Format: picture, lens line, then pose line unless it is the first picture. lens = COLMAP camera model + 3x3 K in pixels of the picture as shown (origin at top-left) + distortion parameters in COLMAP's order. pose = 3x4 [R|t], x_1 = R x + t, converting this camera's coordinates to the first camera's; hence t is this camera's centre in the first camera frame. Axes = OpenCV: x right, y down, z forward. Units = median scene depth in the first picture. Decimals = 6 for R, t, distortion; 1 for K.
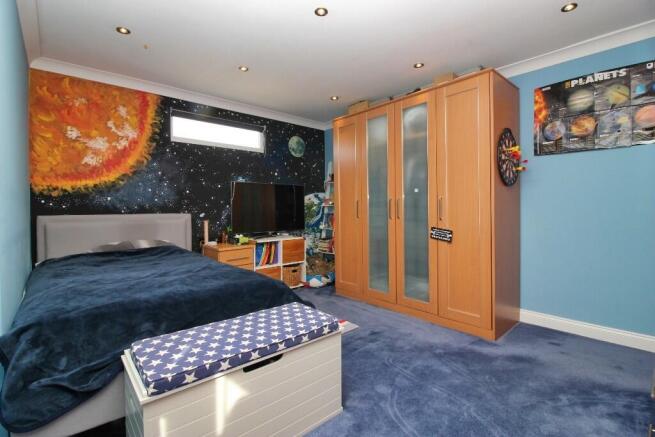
lens RADIAL K [[302.9, 0, 325.9], [0, 302.9, 213.7], [0, 0, 1]] dist [-0.015088, -0.000675]
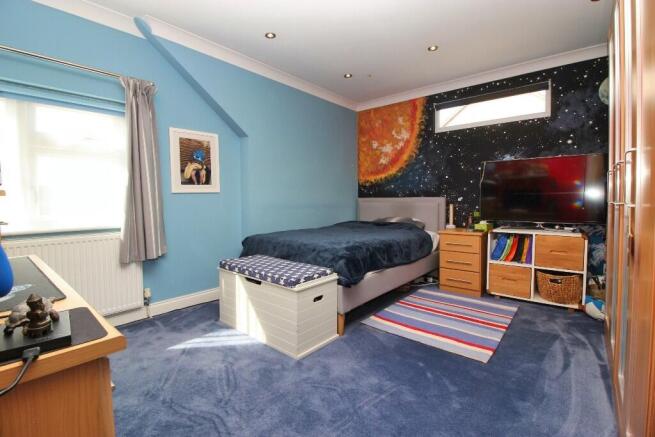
lens RADIAL K [[302.9, 0, 326.3], [0, 302.9, 215.7], [0, 0, 1]] dist [-0.015088, -0.000675]
pose [[0.137247, 0.057027, -0.988894, 0.613859], [-0.014874, 0.998347, 0.055508, 0.012099], [0.990425, 0.007090, 0.137869, 0.476665]]
